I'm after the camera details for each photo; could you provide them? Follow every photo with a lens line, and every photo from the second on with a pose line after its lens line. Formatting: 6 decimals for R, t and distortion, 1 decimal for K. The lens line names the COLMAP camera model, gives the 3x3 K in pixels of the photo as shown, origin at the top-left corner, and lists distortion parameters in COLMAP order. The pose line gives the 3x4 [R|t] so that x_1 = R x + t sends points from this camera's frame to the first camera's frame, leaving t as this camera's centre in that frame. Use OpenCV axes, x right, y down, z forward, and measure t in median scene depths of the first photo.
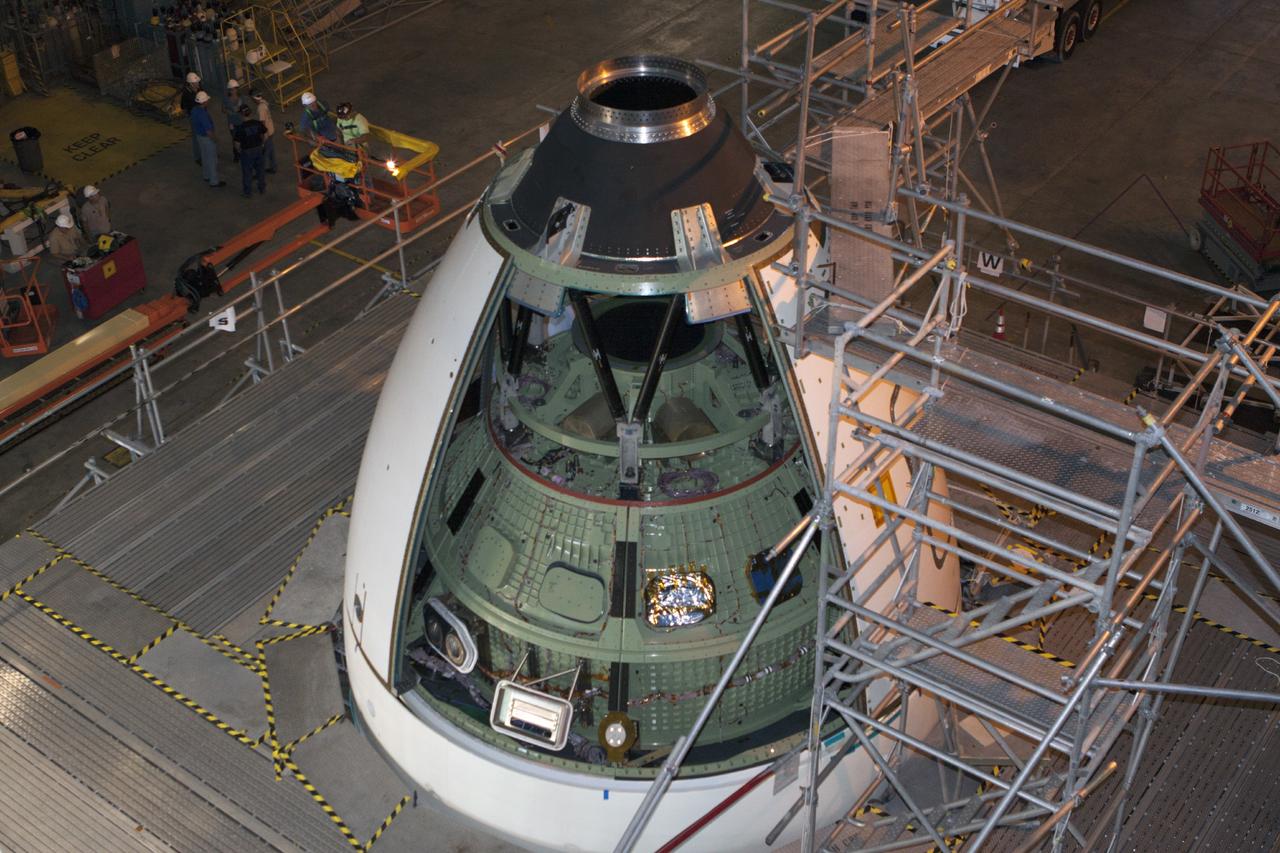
lens RADIAL K [[1666.1, 0, 619.0], [0, 1666.1, 427.1], [0, 0, 1]] dist [-0.096883, 0.068663]
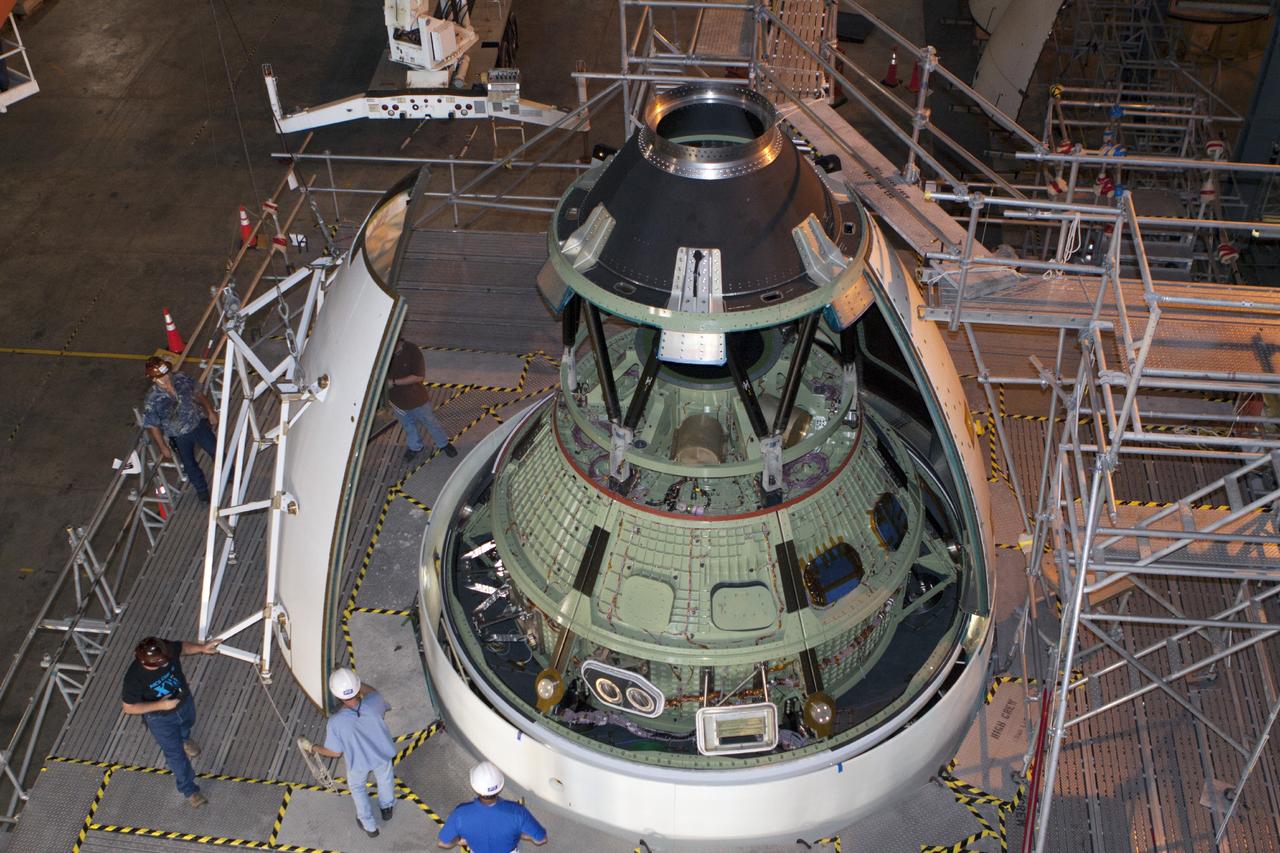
lens RADIAL K [[1418.8, 0, 633.9], [0, 1418.8, 441.5], [0, 0, 1]] dist [-0.121940, 0.109851]
pose [[0.867315, -0.337812, 0.365578, -0.372961], [0.301895, 0.940944, 0.153246, -0.152887], [-0.395757, -0.022546, 0.918079, 0.211065]]
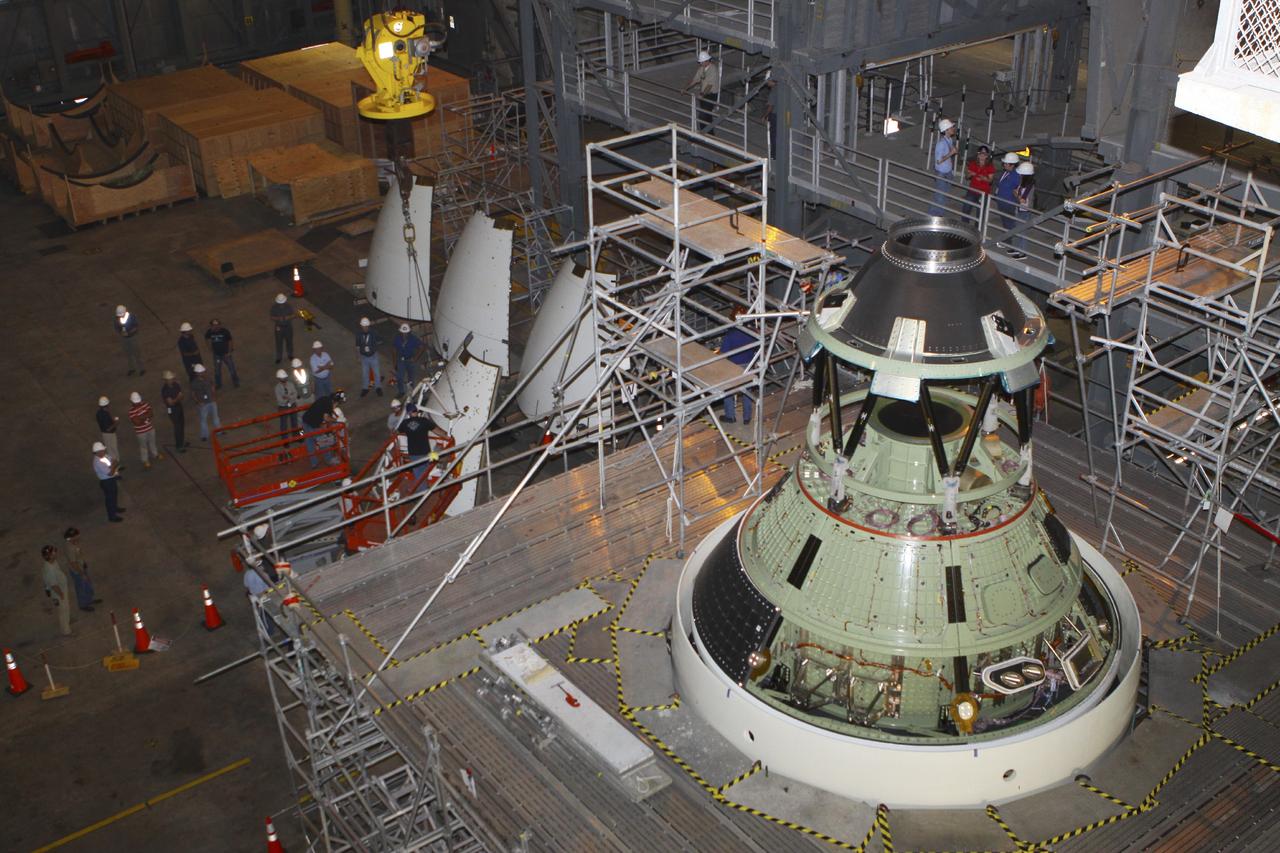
lens RADIAL K [[1418.8, 0, 633.9], [0, 1418.8, 441.5], [0, 0, 1]] dist [-0.121940, 0.109851]
pose [[0.286452, -0.459129, 0.840920, -1.055027], [0.591098, 0.775440, 0.222026, -0.447699], [-0.754022, 0.433466, 0.493516, 0.623487]]
